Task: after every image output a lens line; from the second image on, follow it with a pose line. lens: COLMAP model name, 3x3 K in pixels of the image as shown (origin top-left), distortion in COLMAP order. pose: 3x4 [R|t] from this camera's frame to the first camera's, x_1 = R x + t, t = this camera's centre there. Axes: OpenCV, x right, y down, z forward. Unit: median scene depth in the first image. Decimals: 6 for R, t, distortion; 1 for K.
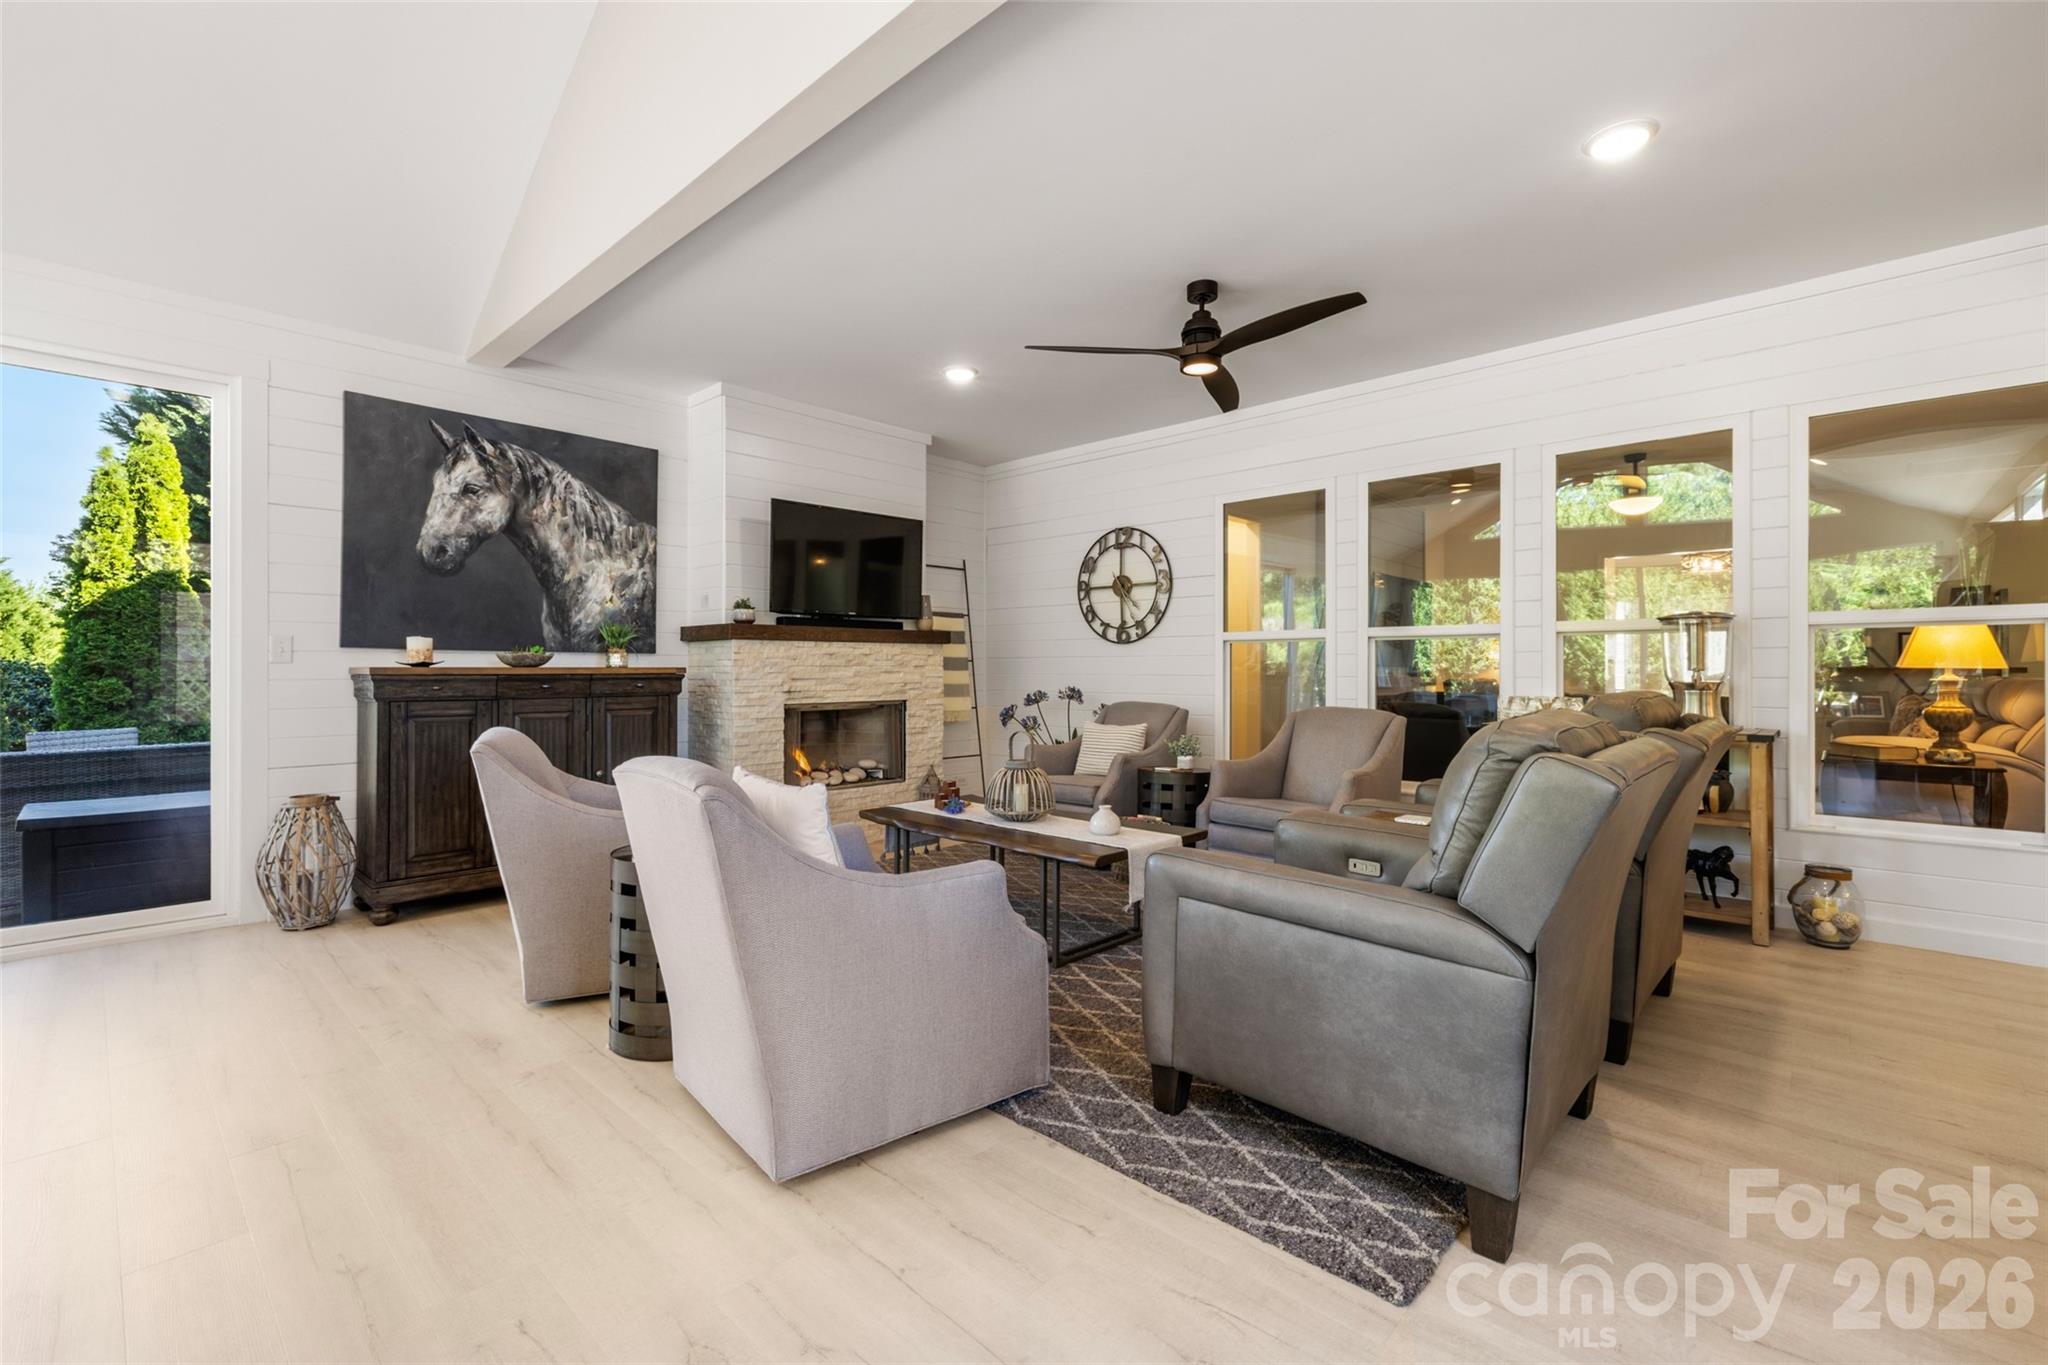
lens RADIAL K [[872.7, 0, 1038.6], [0, 872.7, 679.0], [0, 0, 1]] dist [0.002021, 0.000019]
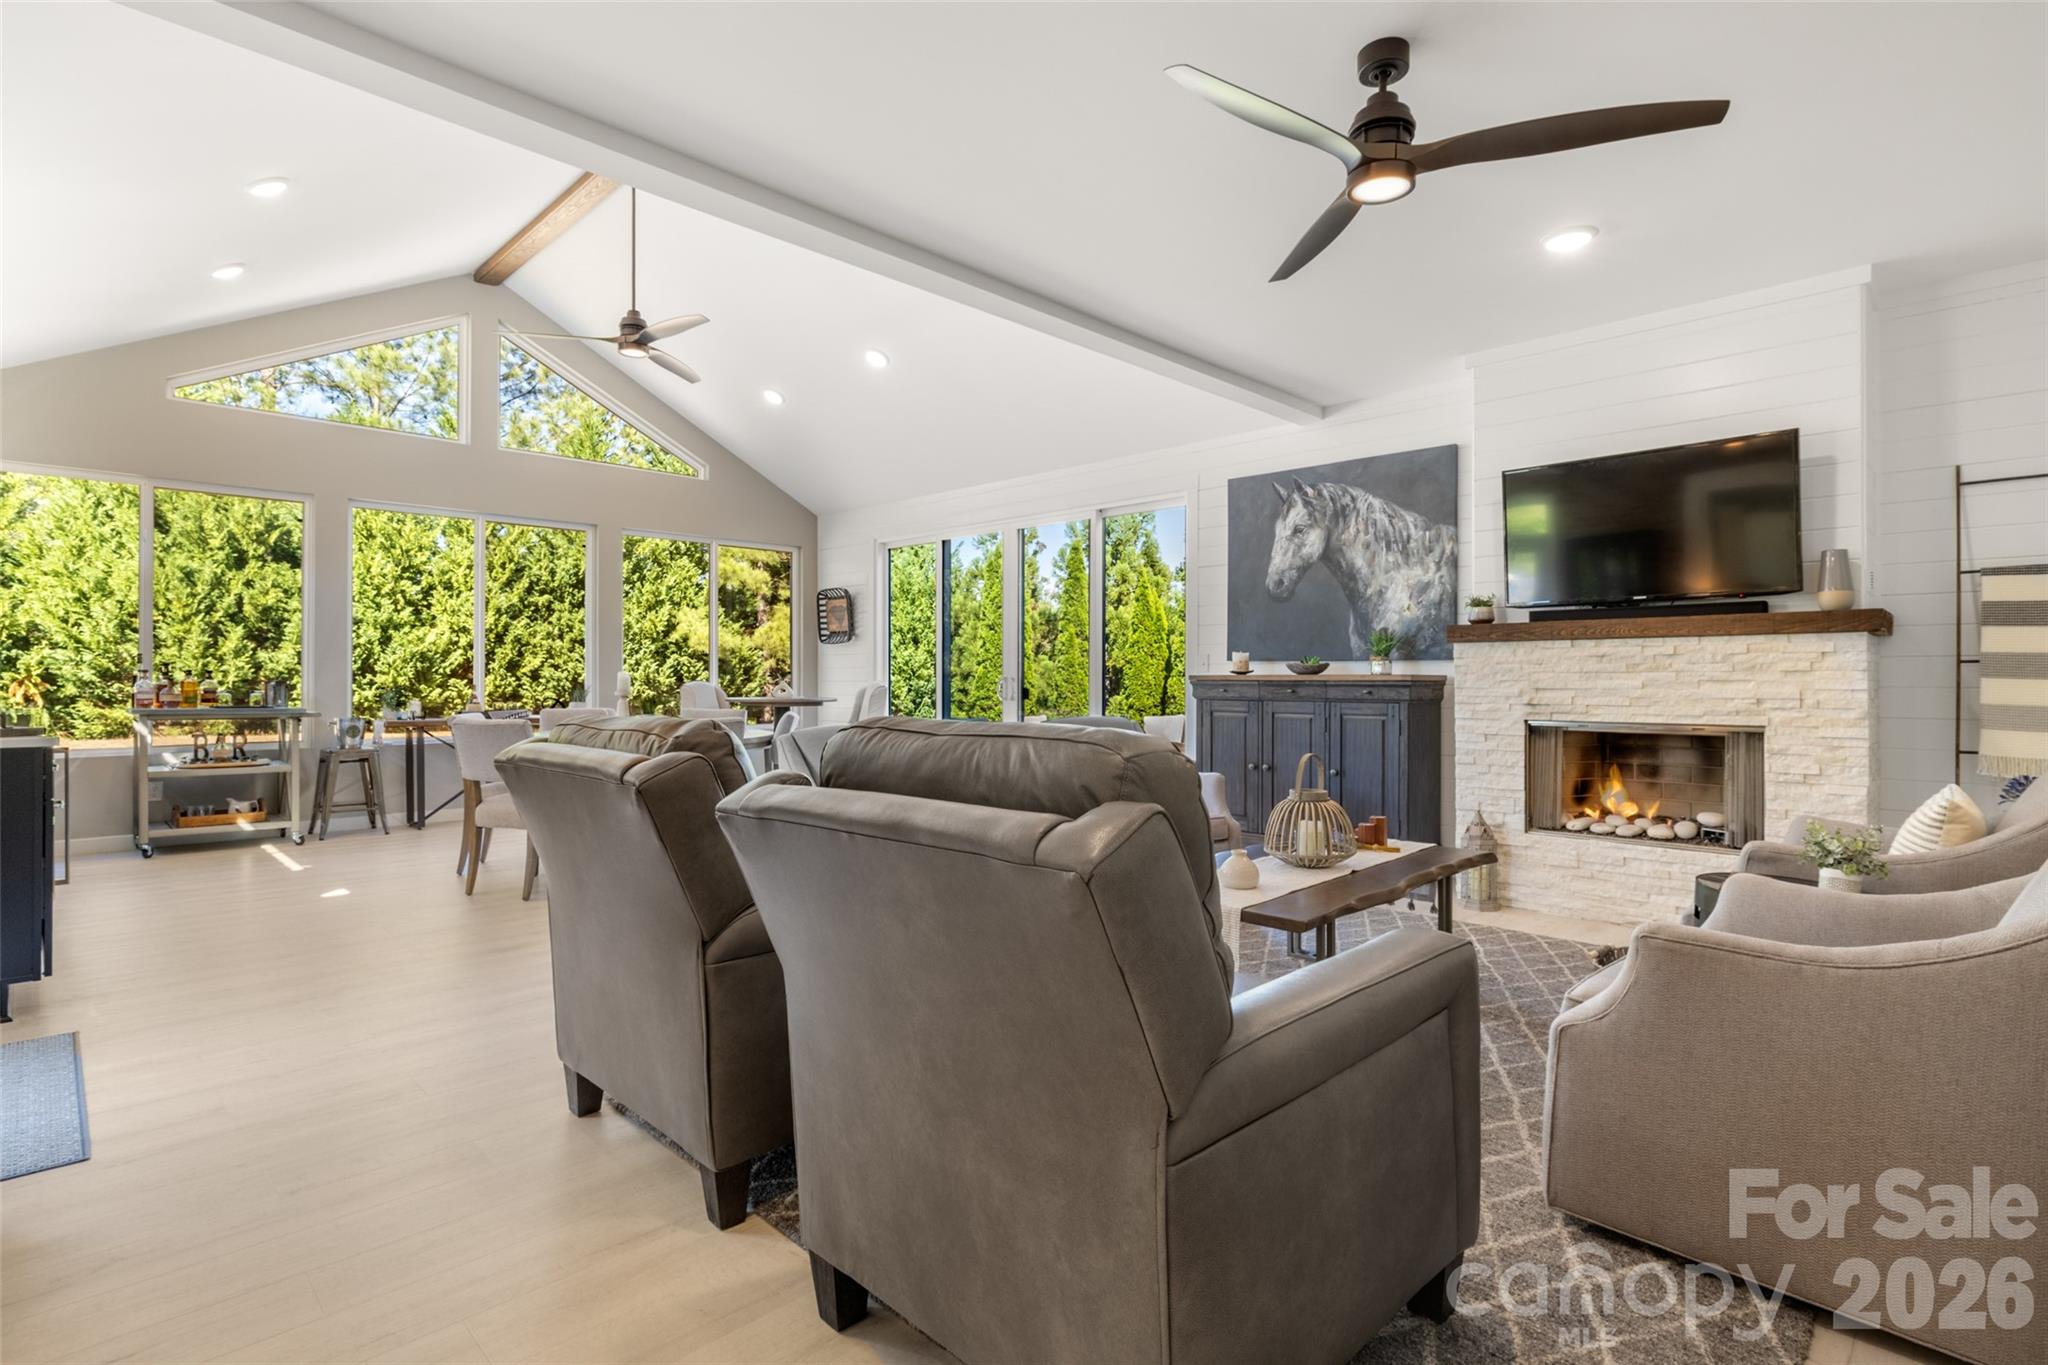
lens RADIAL K [[1003.8, 0, 1018.0], [0, 1003.8, 680.8], [0, 0, 1]] dist [0.001865, 0.001601]
pose [[-0.036863, 0.002142, -0.999318, 0.714738], [-0.014953, 0.999885, 0.002695, -0.002840], [0.999208, 0.015043, -0.036826, 0.615699]]
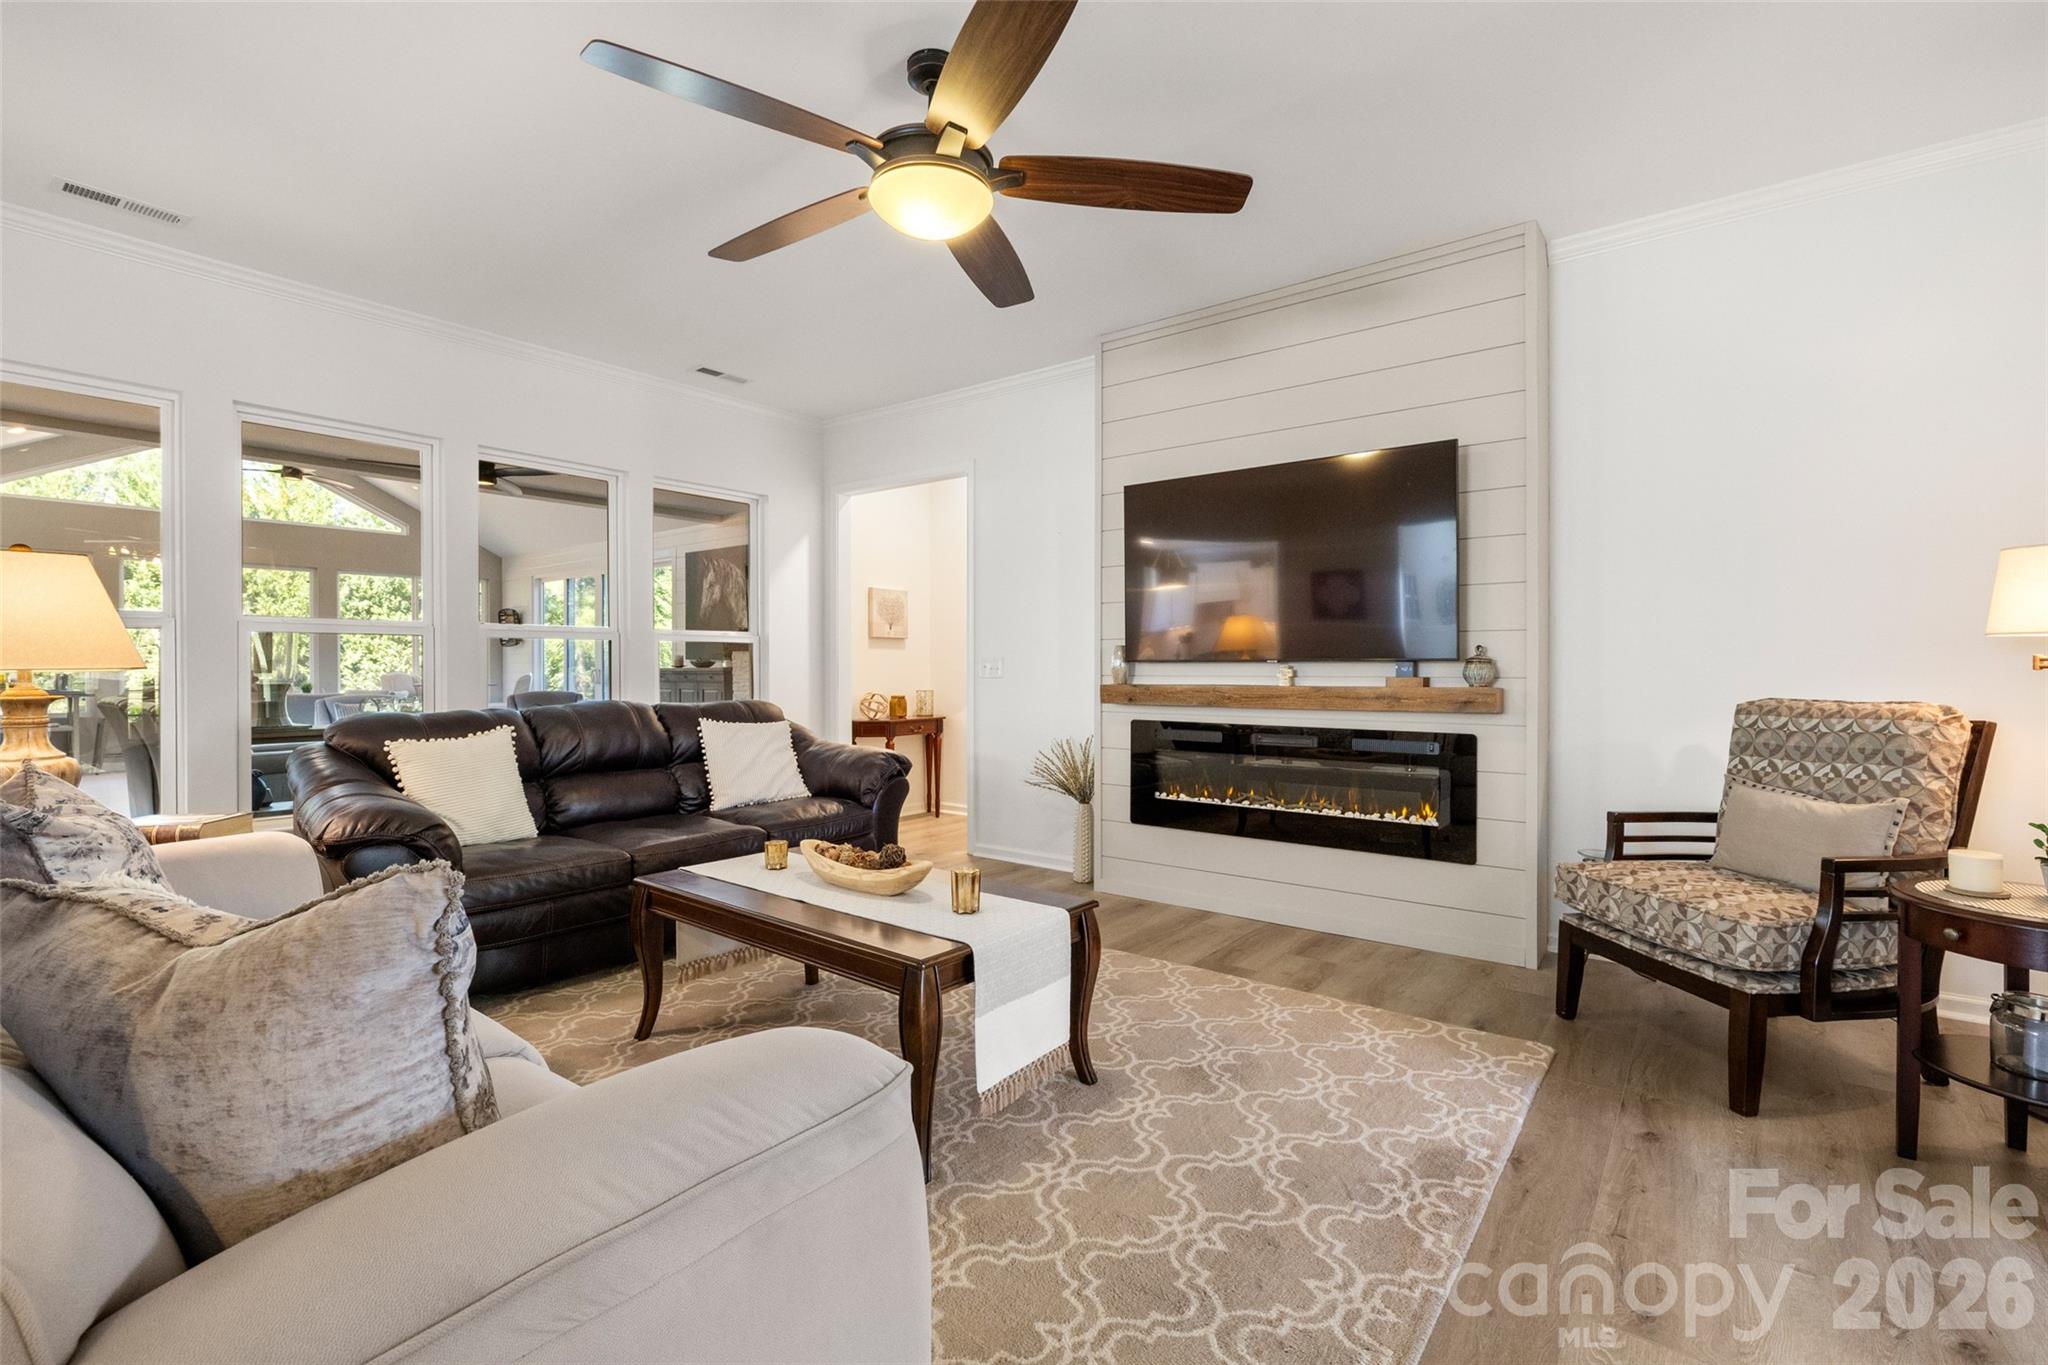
lens RADIAL K [[917.5, 0, 1042.0], [0, 917.5, 672.7], [0, 0, 1]] dist [-0.003303, 0.000180]
pose [[0.093377, 0.000695, -0.995631, 1.528549], [-0.016500, 0.999863, -0.000850, -0.012607], [0.995494, 0.016508, 0.093376, 1.482218]]
